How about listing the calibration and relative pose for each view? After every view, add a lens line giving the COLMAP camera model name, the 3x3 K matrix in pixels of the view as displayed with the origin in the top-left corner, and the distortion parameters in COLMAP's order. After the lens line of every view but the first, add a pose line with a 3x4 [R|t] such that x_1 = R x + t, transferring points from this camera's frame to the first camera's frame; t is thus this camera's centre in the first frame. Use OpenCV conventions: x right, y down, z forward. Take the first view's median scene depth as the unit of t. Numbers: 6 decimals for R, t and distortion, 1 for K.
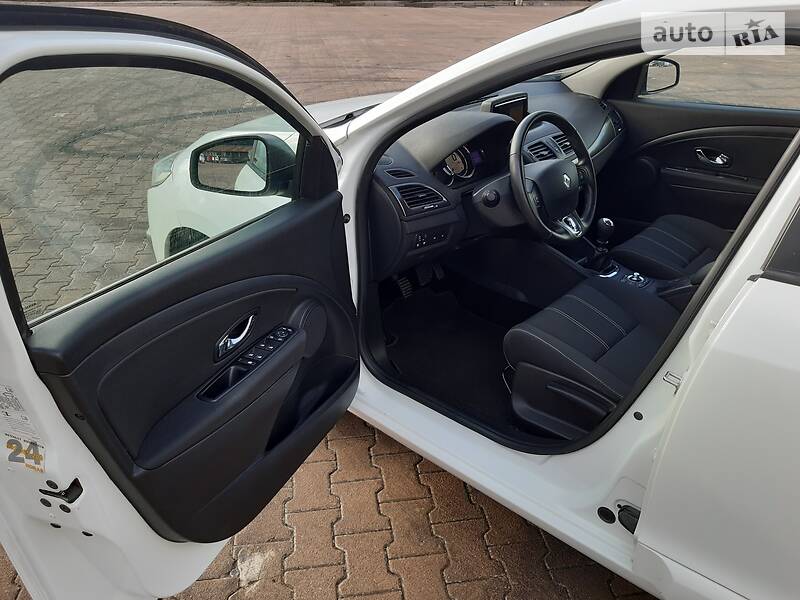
lens RADIAL K [[625.4, 0, 398.7], [0, 625.4, 299.9], [0, 0, 1]] dist [0.077139, -0.132422]
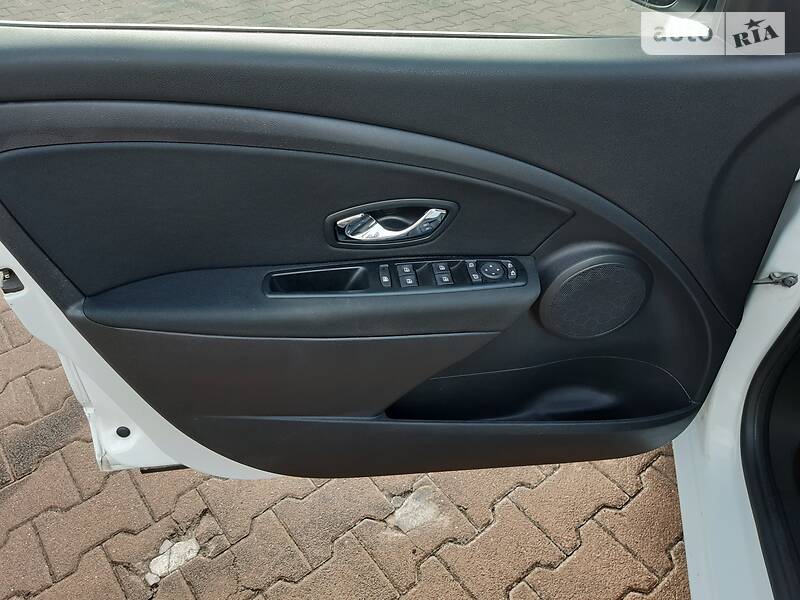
lens RADIAL K [[625.4, 0, 398.7], [0, 625.4, 299.9], [0, 0, 1]] dist [0.077139, -0.132422]
pose [[0.494949, 0.570915, -0.655043, 0.080996], [-0.407372, 0.818338, 0.405427, -0.065033], [0.767511, 0.066181, 0.637610, 0.372687]]
